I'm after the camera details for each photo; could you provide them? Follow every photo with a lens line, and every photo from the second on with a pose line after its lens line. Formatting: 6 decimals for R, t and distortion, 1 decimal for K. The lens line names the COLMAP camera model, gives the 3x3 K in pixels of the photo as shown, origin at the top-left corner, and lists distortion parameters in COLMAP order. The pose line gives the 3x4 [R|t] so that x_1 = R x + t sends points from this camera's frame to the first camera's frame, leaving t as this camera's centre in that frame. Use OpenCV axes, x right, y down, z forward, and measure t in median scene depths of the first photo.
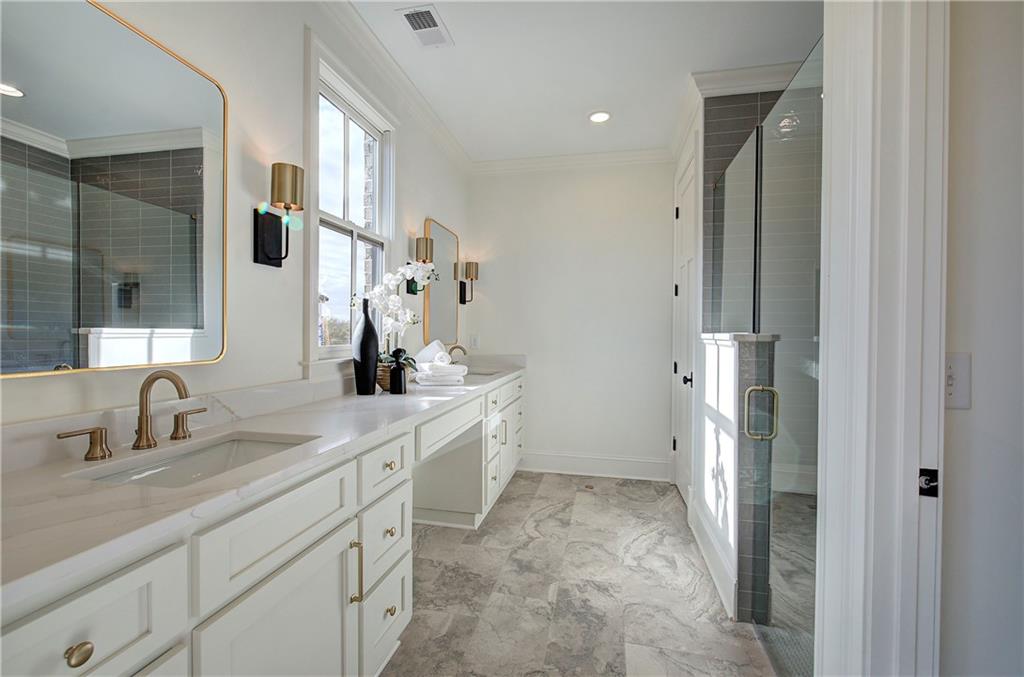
lens RADIAL K [[438.0, 0, 508.7], [0, 438.0, 337.1], [0, 0, 1]] dist [-0.003353, -0.000181]
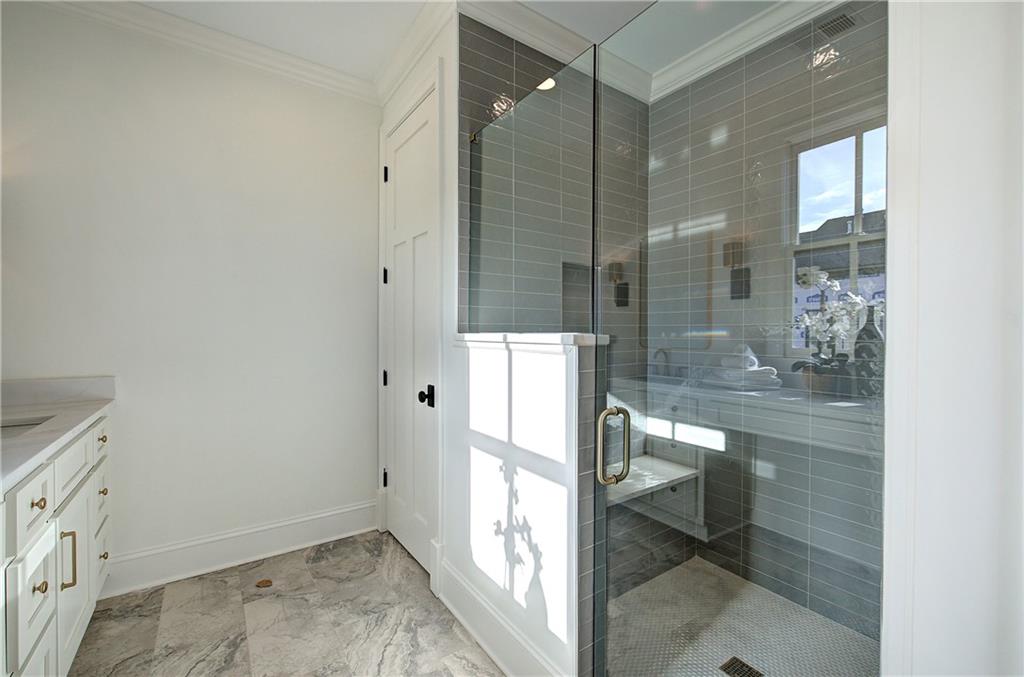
lens RADIAL K [[438.0, 0, 520.4], [0, 438.0, 334.7], [0, 0, 1]] dist [-0.003353, -0.000181]
pose [[0.668281, -0.011992, 0.743812, -0.032489], [0.010990, 0.999920, 0.006247, -0.008529], [-0.743827, 0.004000, 0.668360, 0.387388]]
